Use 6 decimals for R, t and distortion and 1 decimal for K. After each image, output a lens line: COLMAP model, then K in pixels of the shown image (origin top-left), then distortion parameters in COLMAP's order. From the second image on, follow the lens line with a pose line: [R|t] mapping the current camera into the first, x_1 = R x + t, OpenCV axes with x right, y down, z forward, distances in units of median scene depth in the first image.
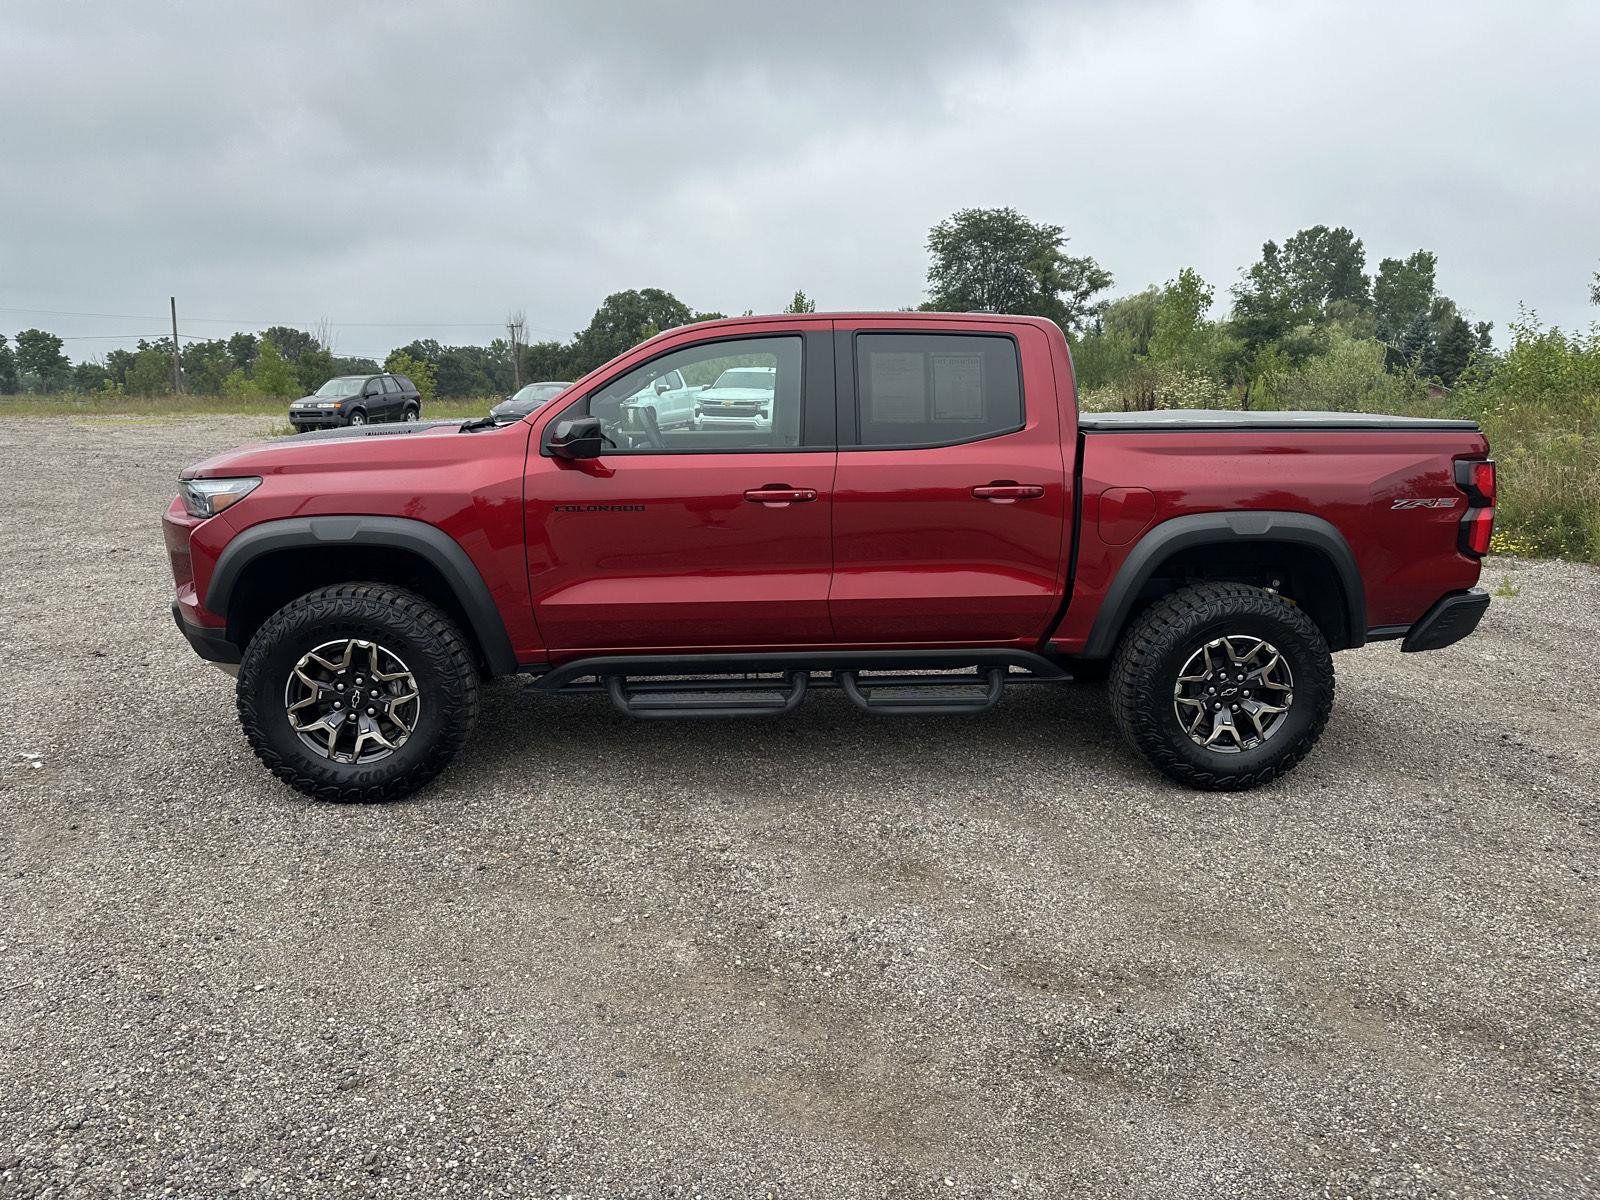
lens RADIAL K [[1153.9, 0, 800.0], [0, 1153.9, 600.0], [0, 0, 1]] dist [-0.003399, -0.006889]
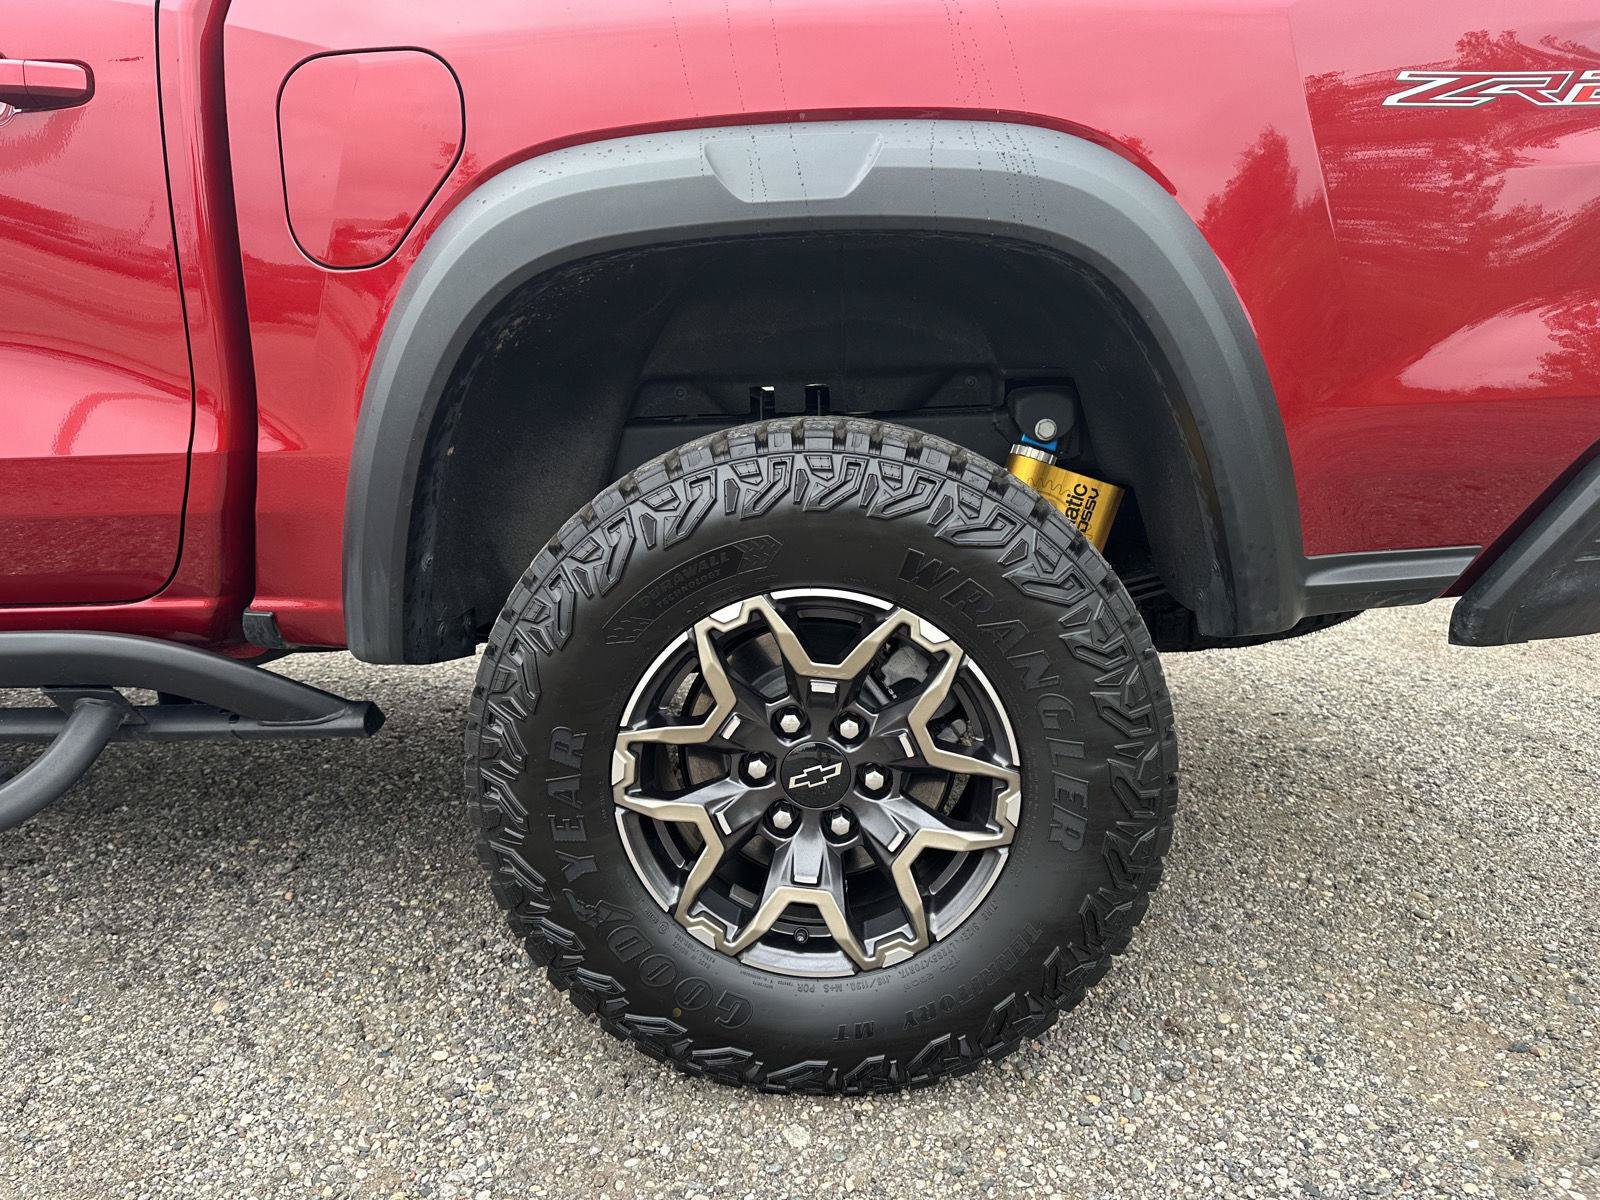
lens RADIAL K [[1136.5, 0, 803.4], [0, 1136.5, 601.5], [0, 0, 1]] dist [0.004250, -0.009607]
pose [[0.989824, -0.000019, -0.142296, 0.412262], [0.004991, 0.999389, 0.034586, 0.023633], [0.142209, -0.034944, 0.989220, 0.708288]]
